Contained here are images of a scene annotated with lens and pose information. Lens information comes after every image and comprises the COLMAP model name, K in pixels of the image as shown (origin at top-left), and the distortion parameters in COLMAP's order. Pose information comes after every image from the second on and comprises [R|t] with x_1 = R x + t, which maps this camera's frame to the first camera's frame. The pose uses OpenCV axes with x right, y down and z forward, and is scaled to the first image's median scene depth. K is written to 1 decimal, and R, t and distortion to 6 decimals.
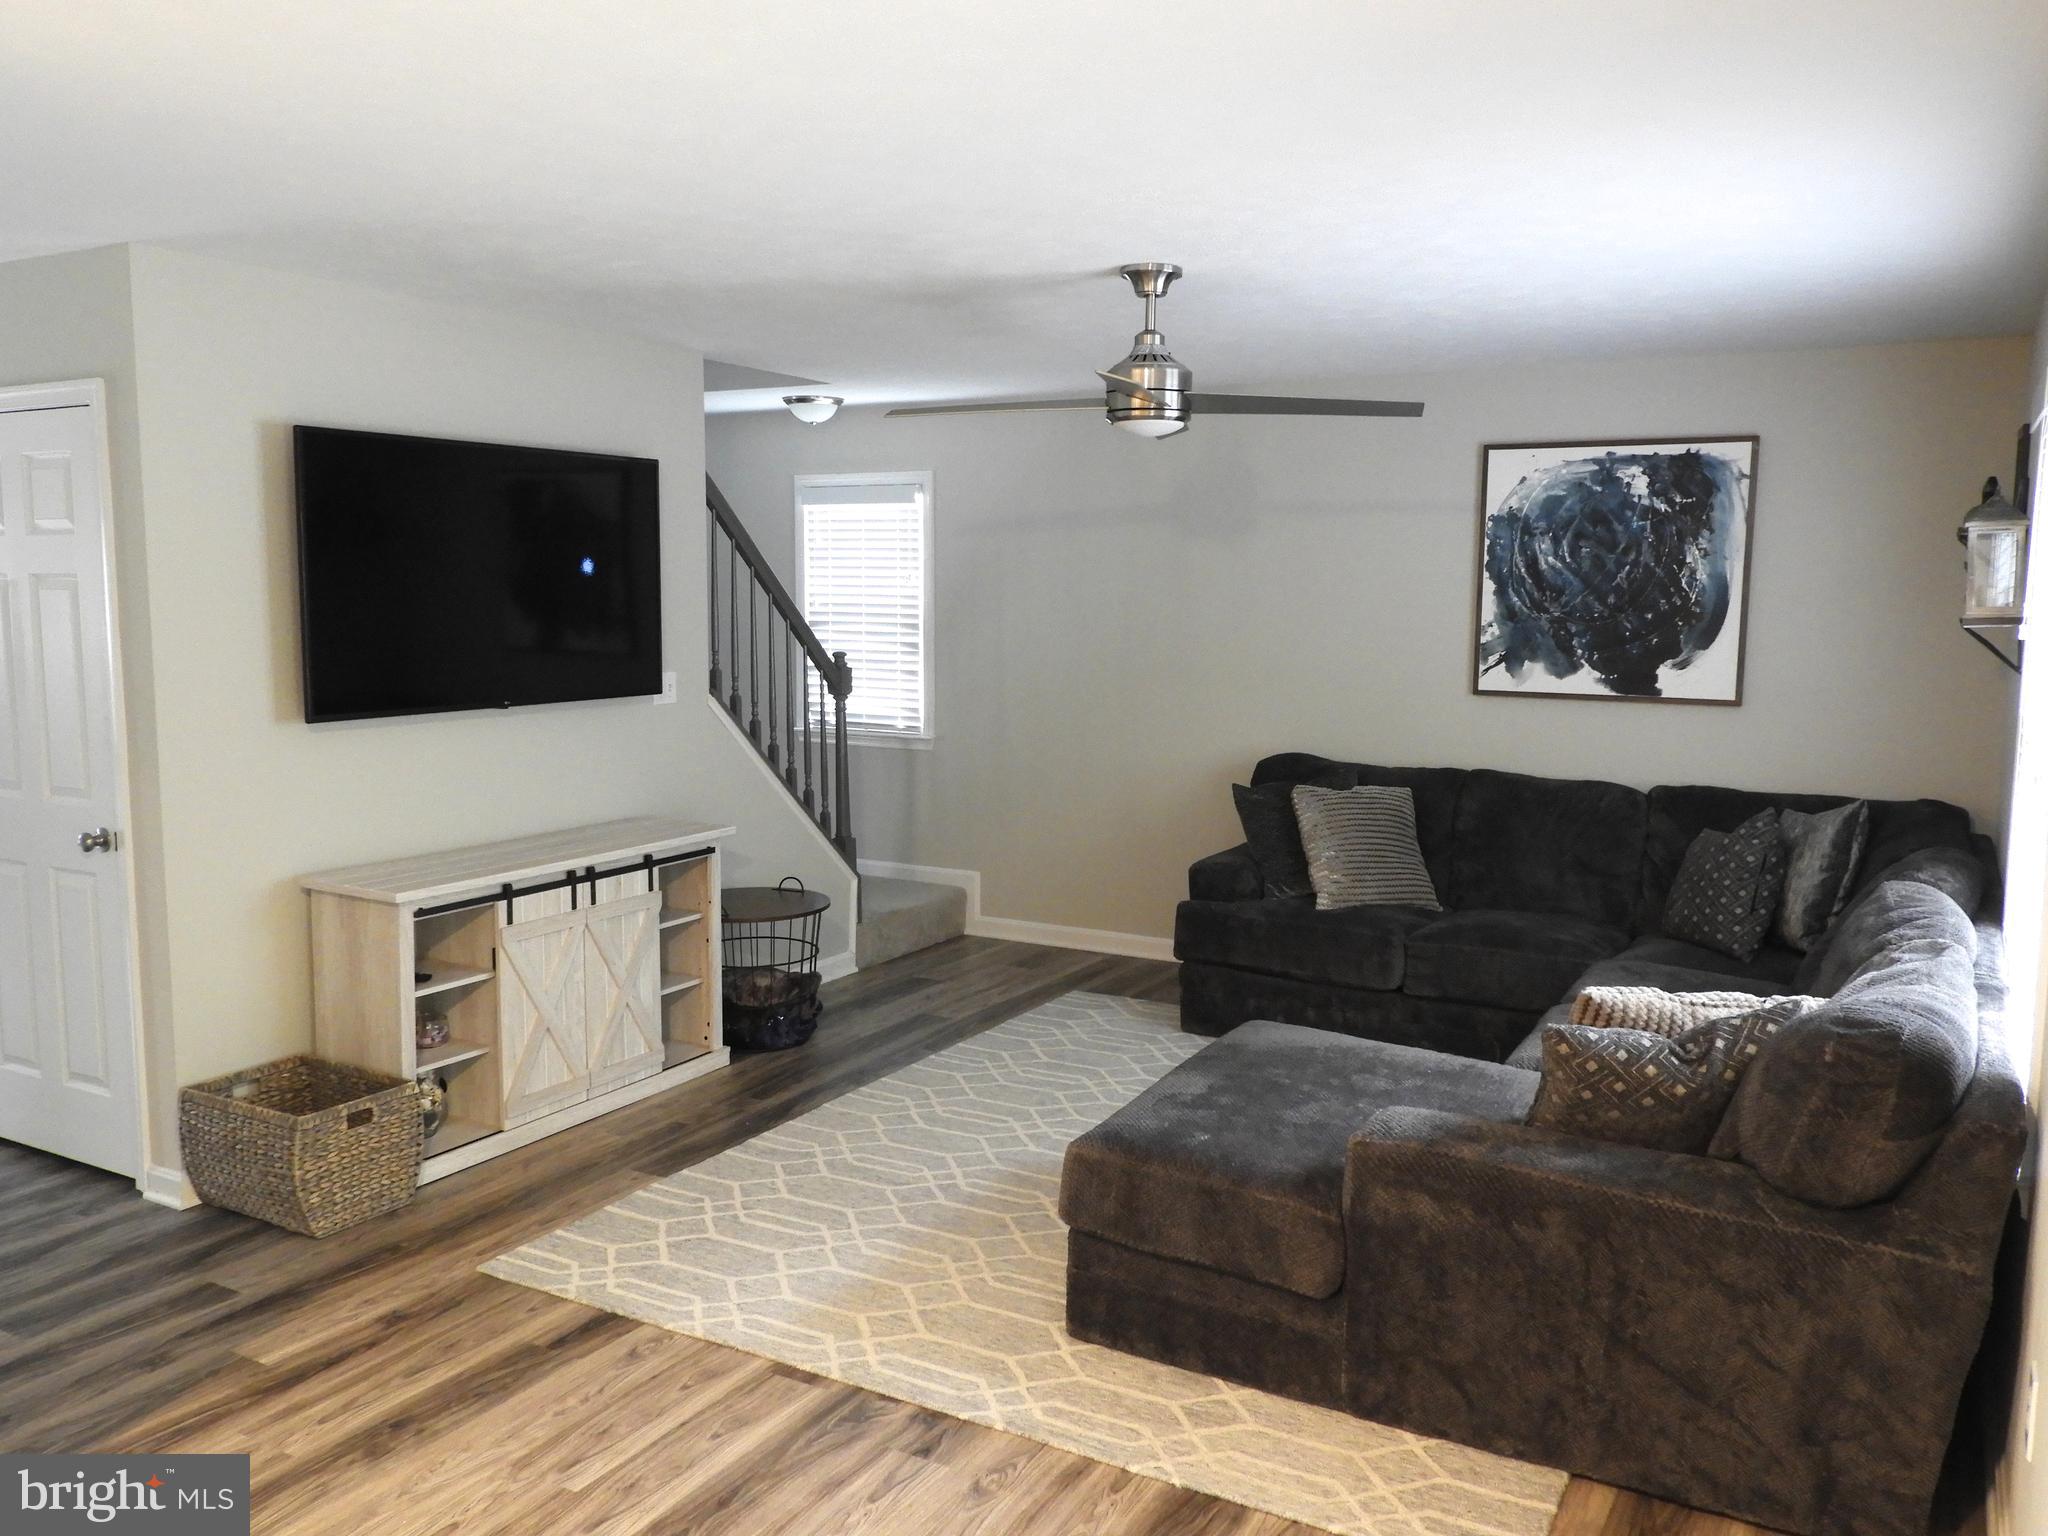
lens RADIAL K [[1623.9, 0, 1022.7], [0, 1623.9, 768.9], [0, 0, 1]] dist [0.002556, 0.008392]
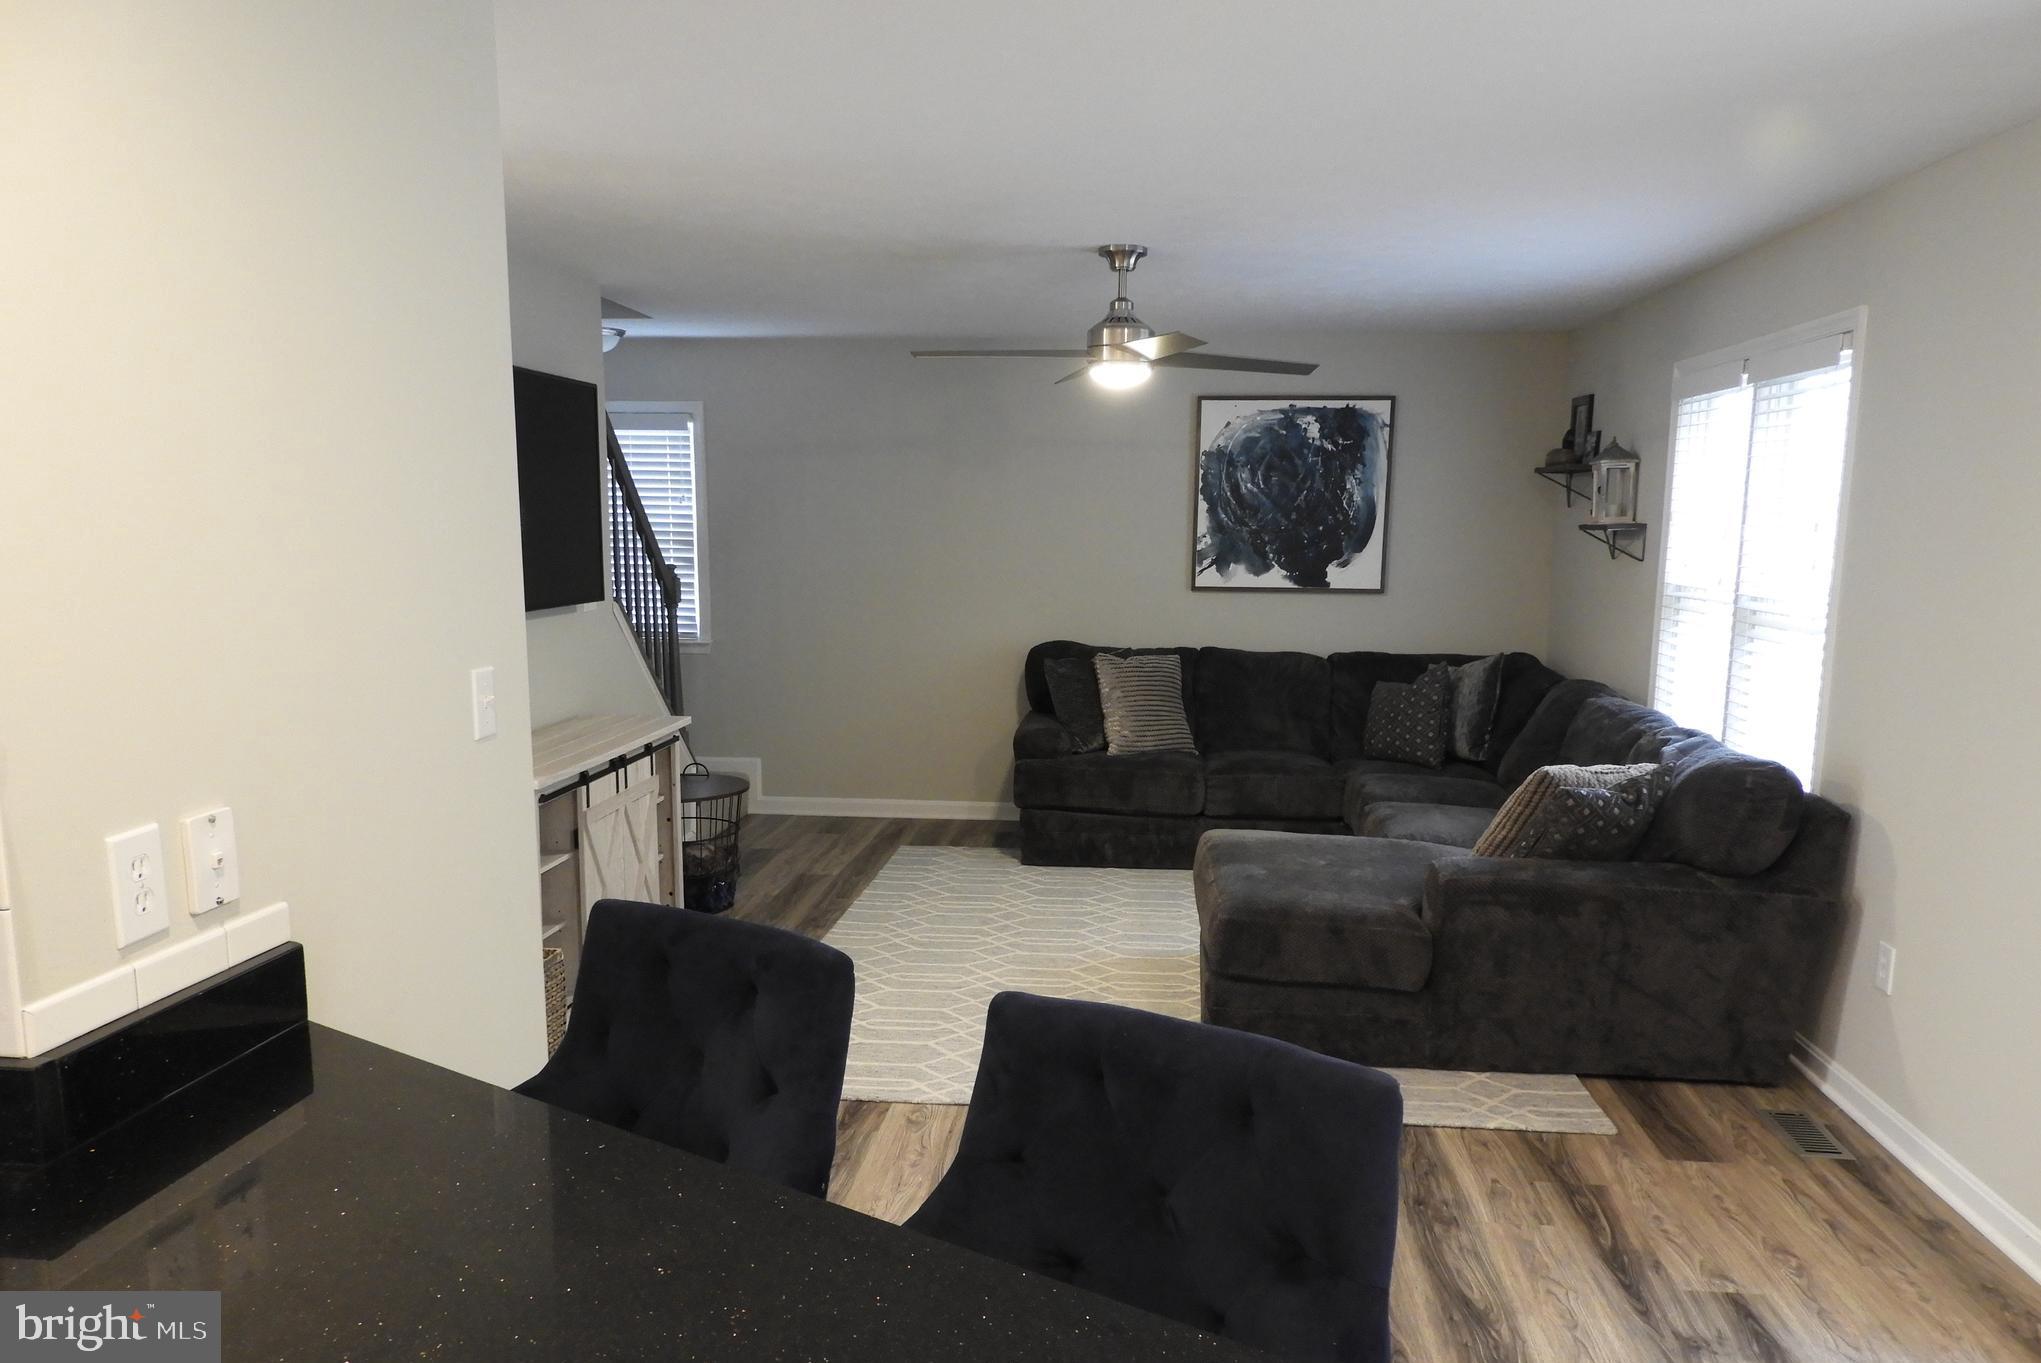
lens RADIAL K [[1457.8, 0, 1038.5], [0, 1457.8, 769.6], [0, 0, 1]] dist [0.008480, -0.003227]
pose [[0.912349, -0.069954, 0.403393, -0.342357], [0.045974, 0.996568, 0.068840, 0.012349], [-0.406824, -0.044261, 0.912434, -0.024011]]
